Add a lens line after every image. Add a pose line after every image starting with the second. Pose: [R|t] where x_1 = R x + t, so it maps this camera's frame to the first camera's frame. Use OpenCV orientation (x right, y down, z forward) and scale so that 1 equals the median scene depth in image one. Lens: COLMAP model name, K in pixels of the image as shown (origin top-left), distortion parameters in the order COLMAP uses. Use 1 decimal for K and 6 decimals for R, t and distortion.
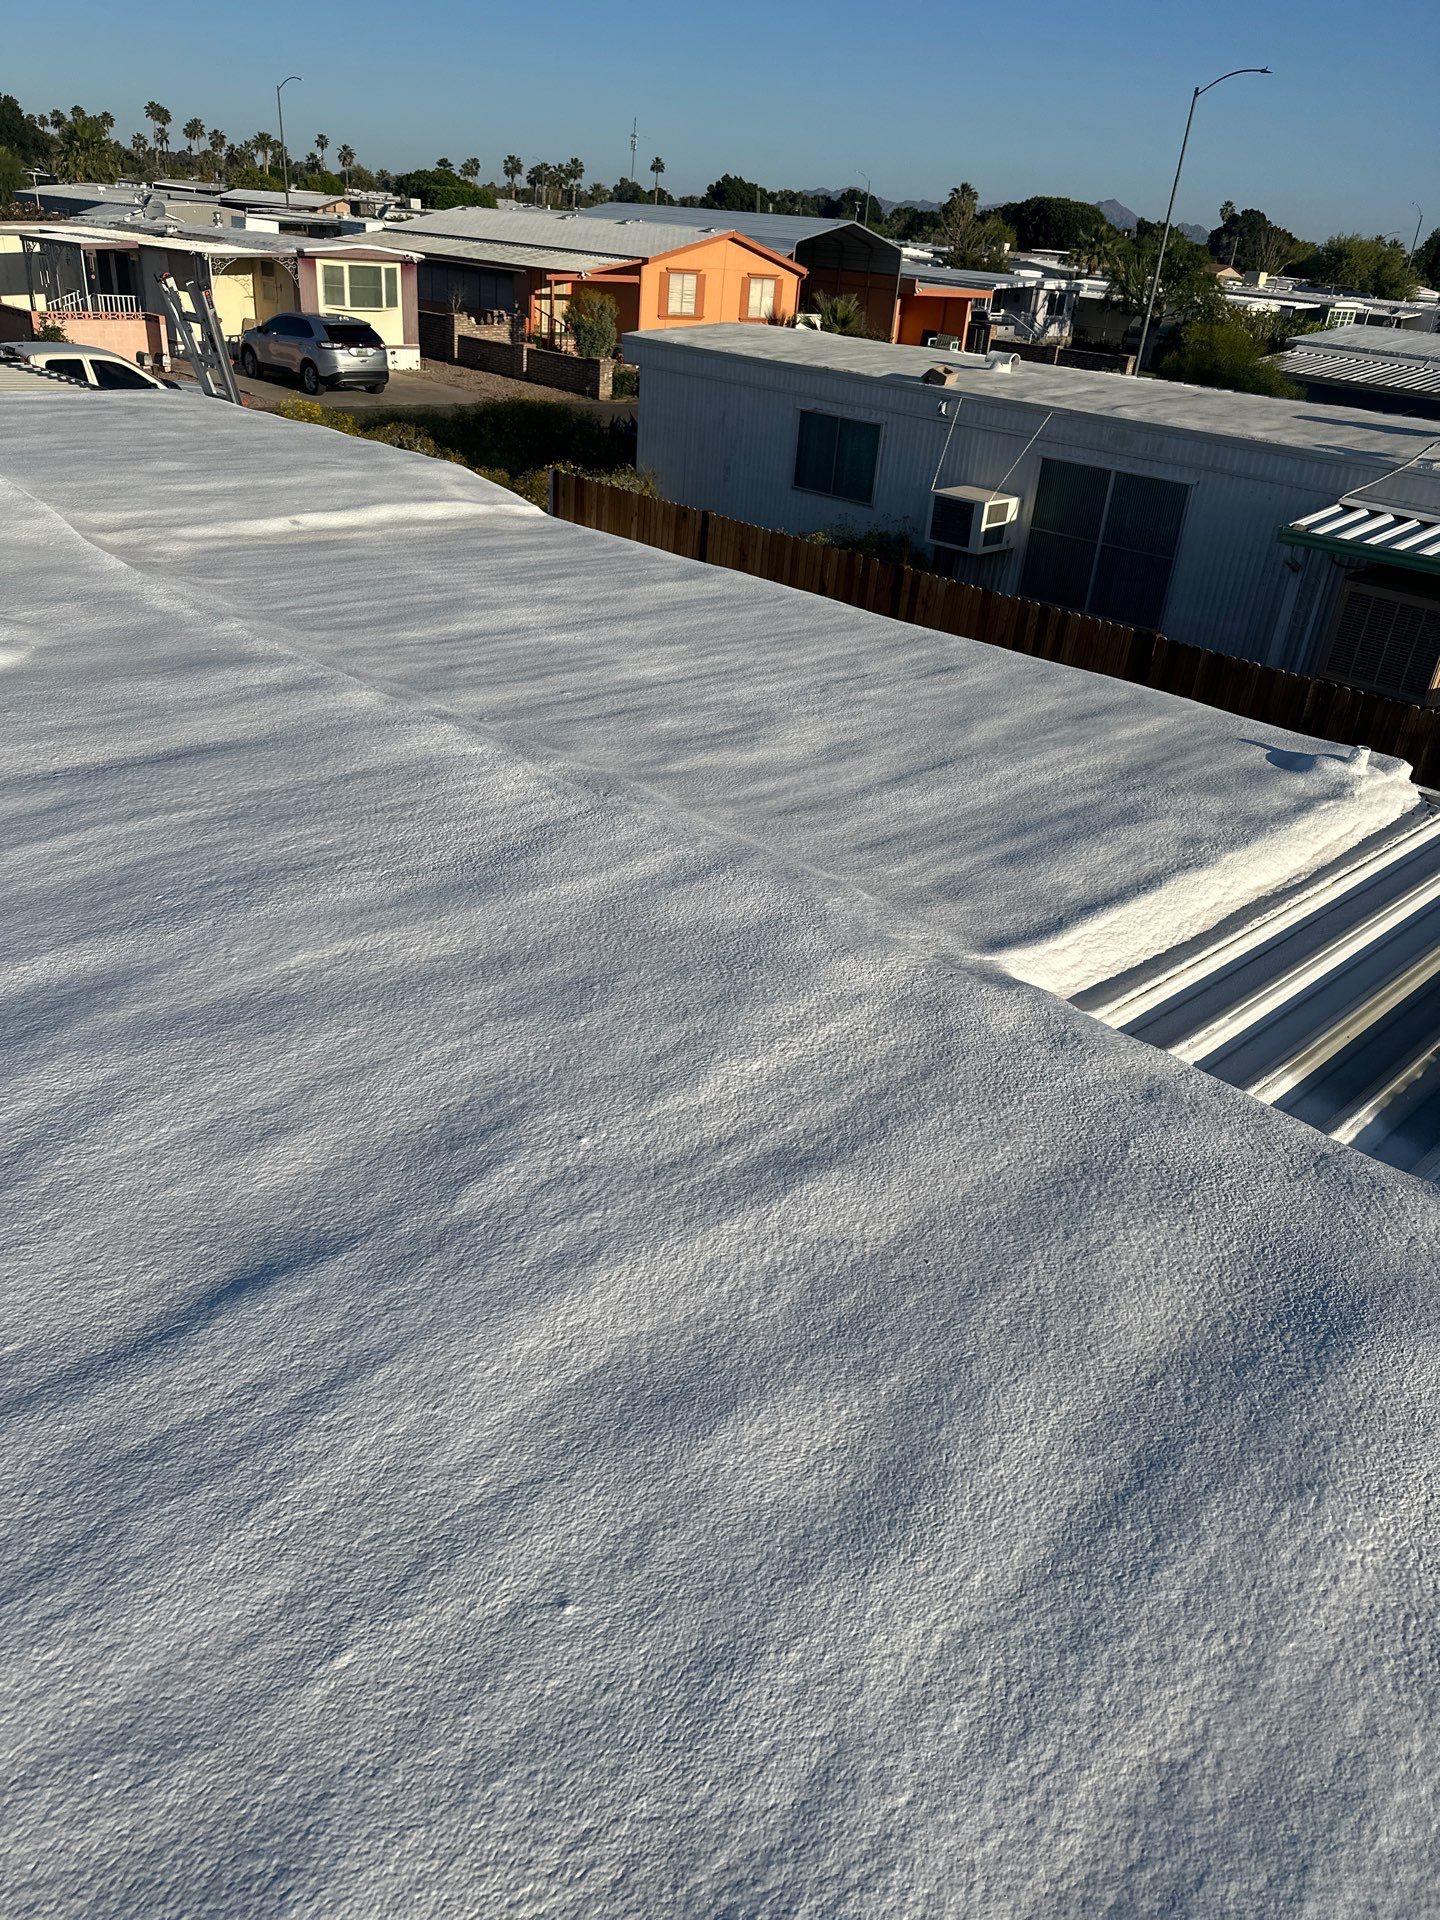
lens RADIAL K [[1366.9, 0, 684.2], [0, 1366.9, 965.9], [0, 0, 1]] dist [-0.006495, -0.003601]
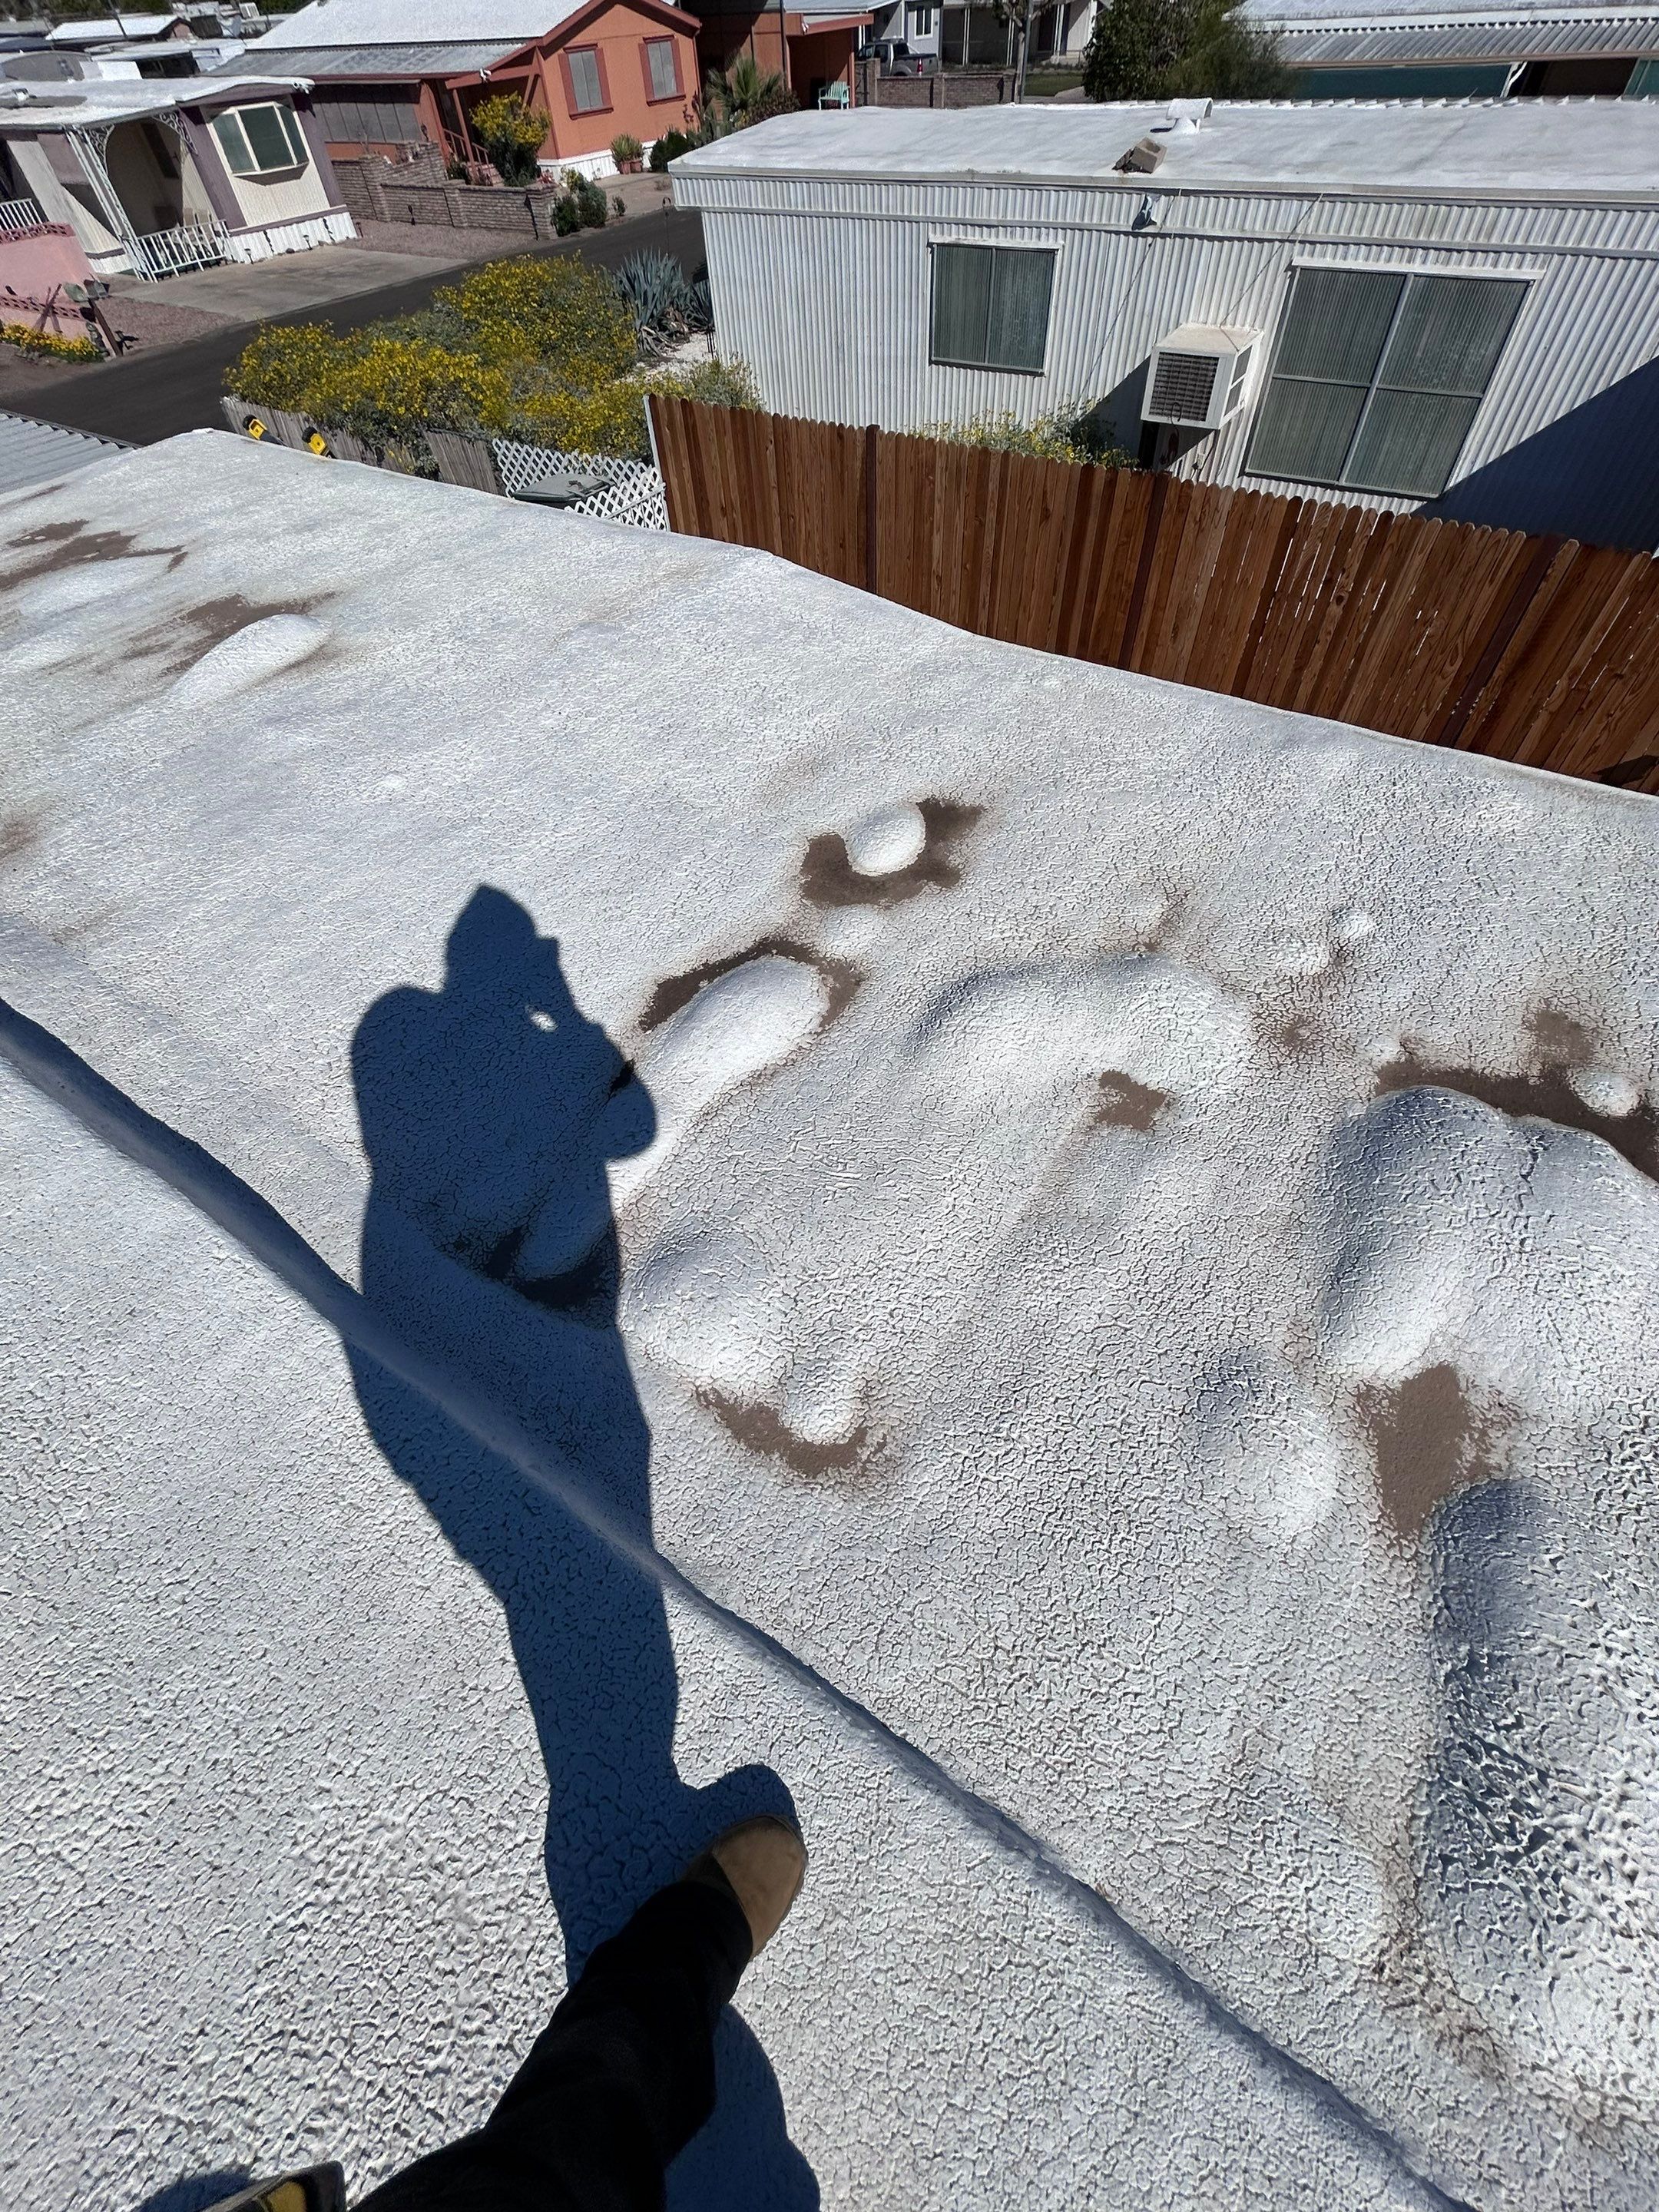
lens RADIAL K [[890.5, 0, 829.5], [0, 890.5, 1106.0], [0, 0, 1]] dist [0.000553, -0.000522]
pose [[0.966854, -0.251698, 0.042917, -0.053862], [0.213189, 0.888293, 0.406800, -0.073944], [-0.140514, -0.384167, 0.912508, 0.132771]]
